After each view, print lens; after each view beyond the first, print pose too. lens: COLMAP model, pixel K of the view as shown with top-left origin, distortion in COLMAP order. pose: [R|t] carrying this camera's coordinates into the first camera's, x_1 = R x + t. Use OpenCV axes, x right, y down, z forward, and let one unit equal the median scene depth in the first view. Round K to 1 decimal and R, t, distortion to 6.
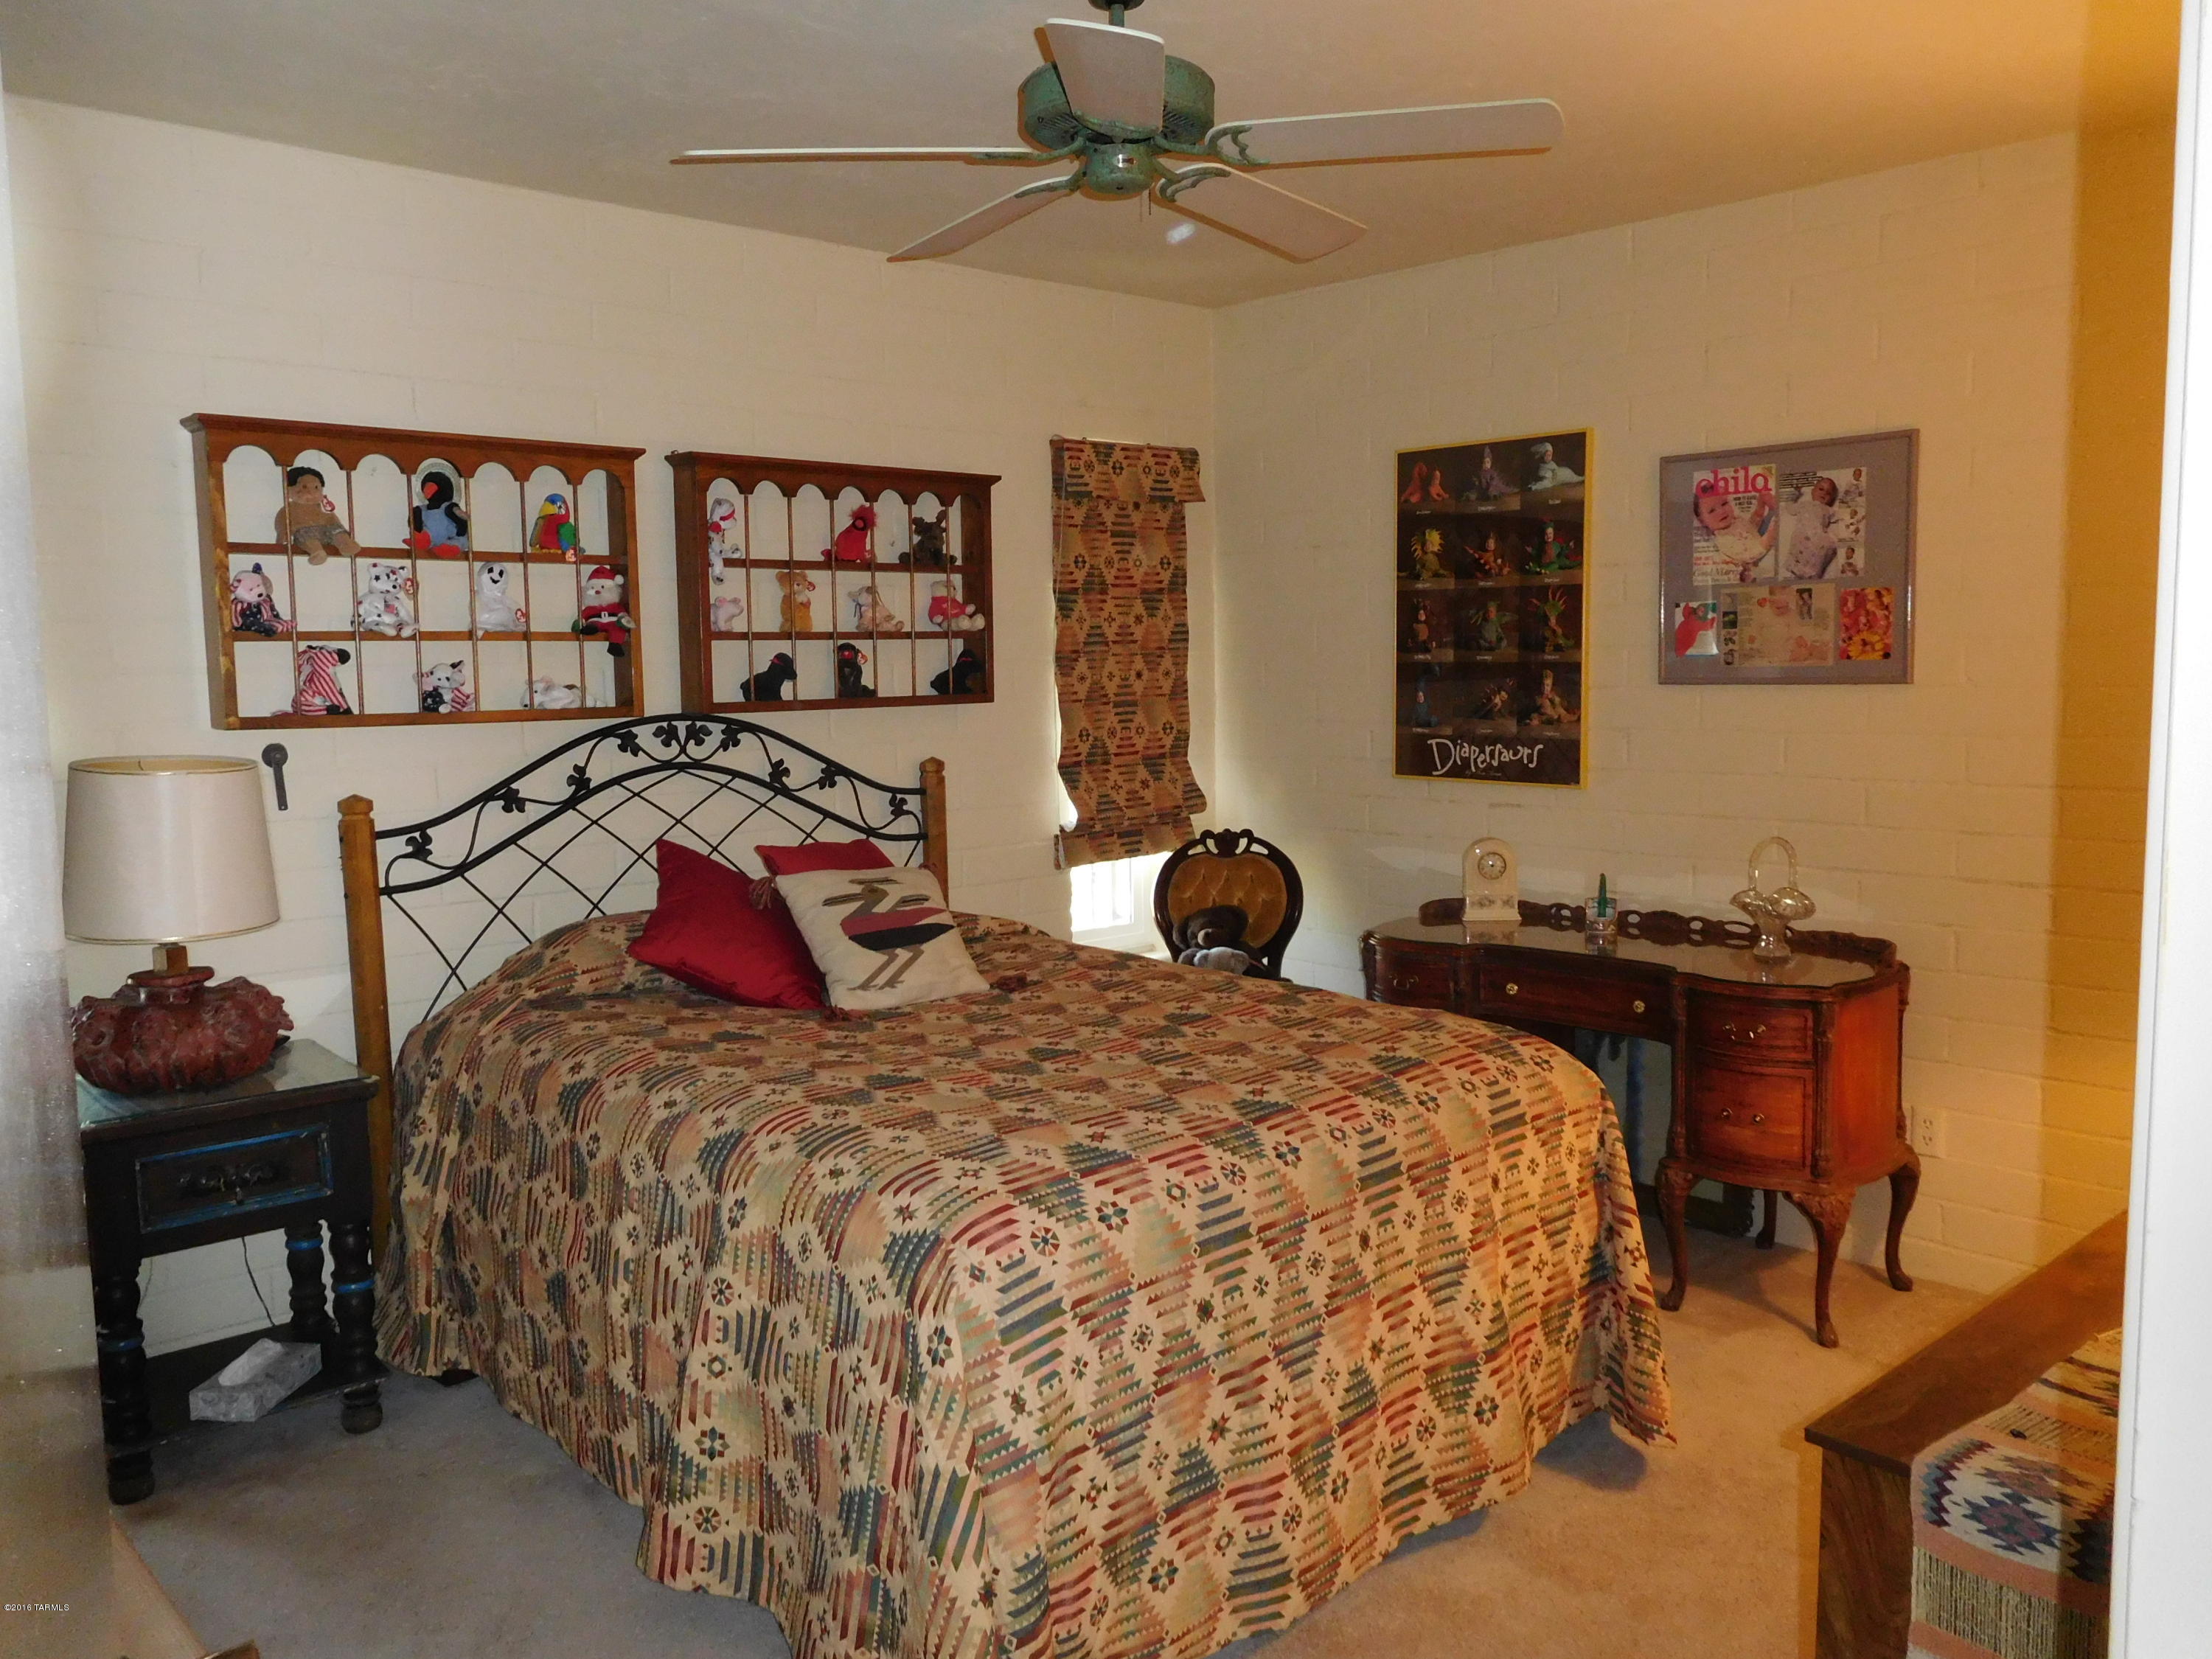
lens RADIAL K [[1699.0, 0, 1109.0], [0, 1699.0, 821.8], [0, 0, 1]] dist [0.003505, 0.010100]
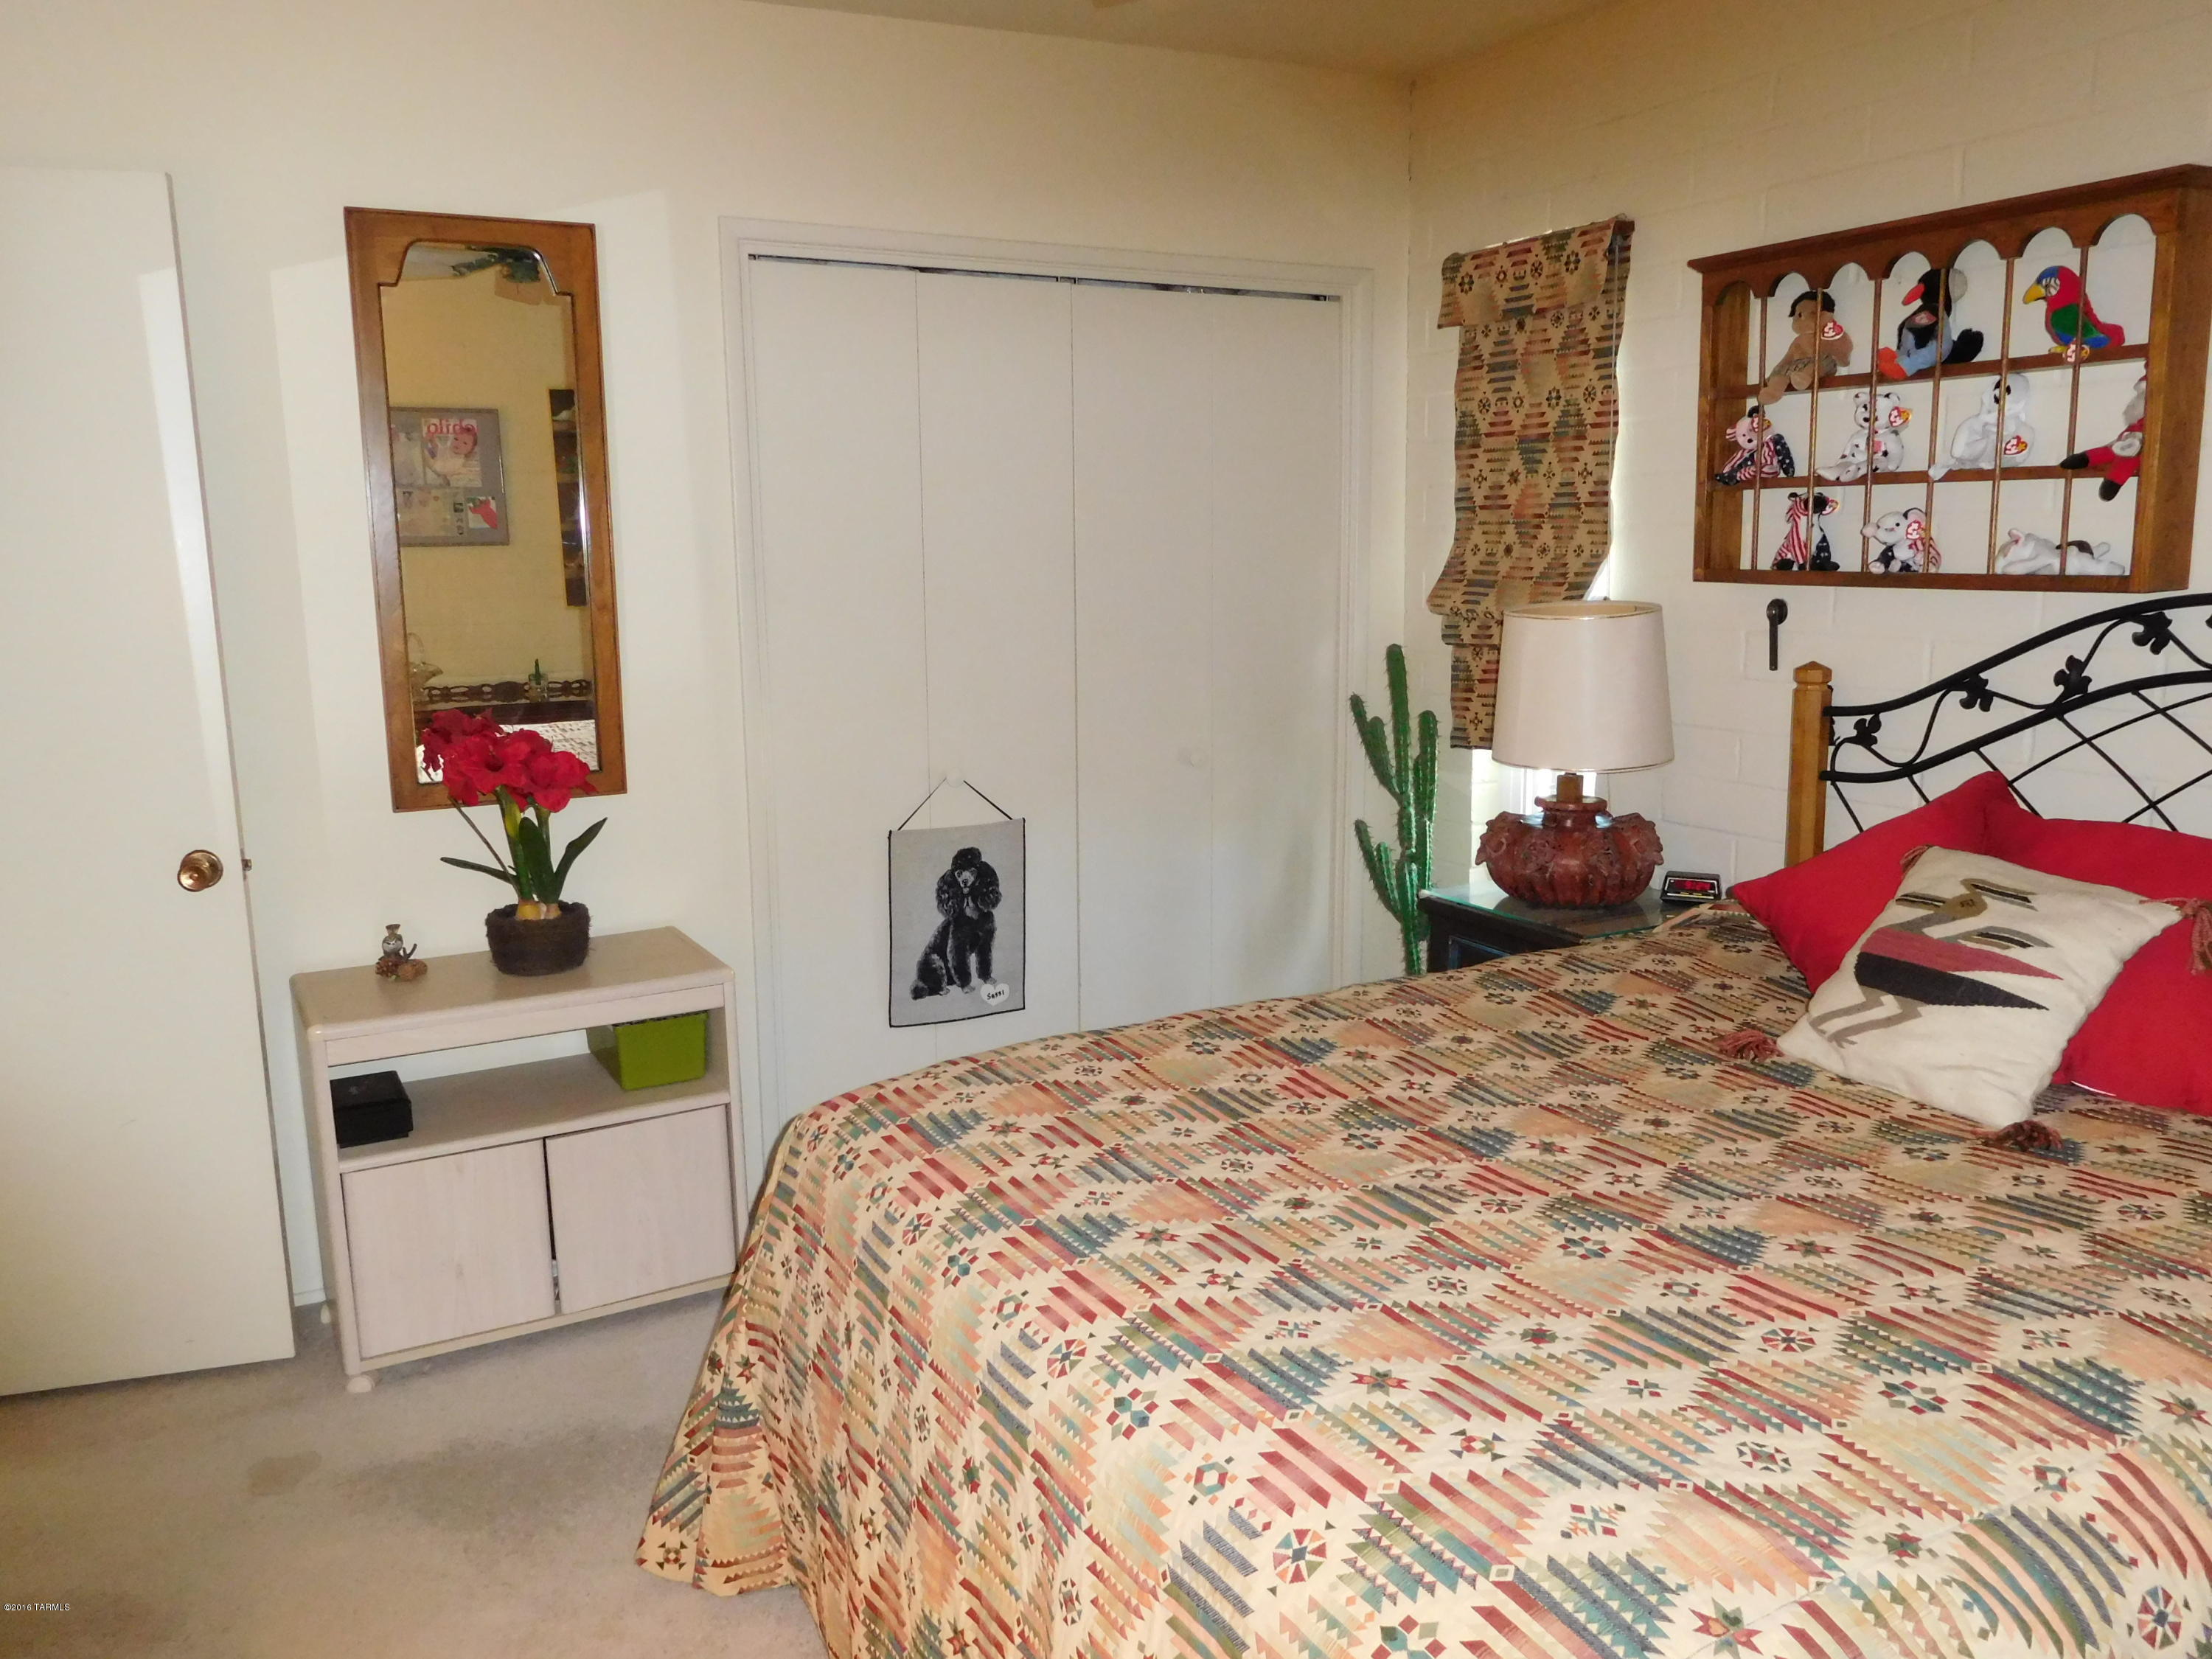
lens RADIAL K [[1580.2, 0, 1106.0], [0, 1580.2, 829.5], [0, 0, 1]] dist [-0.004275, -0.023727]
pose [[-0.236616, 0.207295, -0.949232, 0.436633], [-0.050956, 0.972983, 0.225184, -0.095233], [0.970266, 0.101652, -0.219660, 0.807398]]
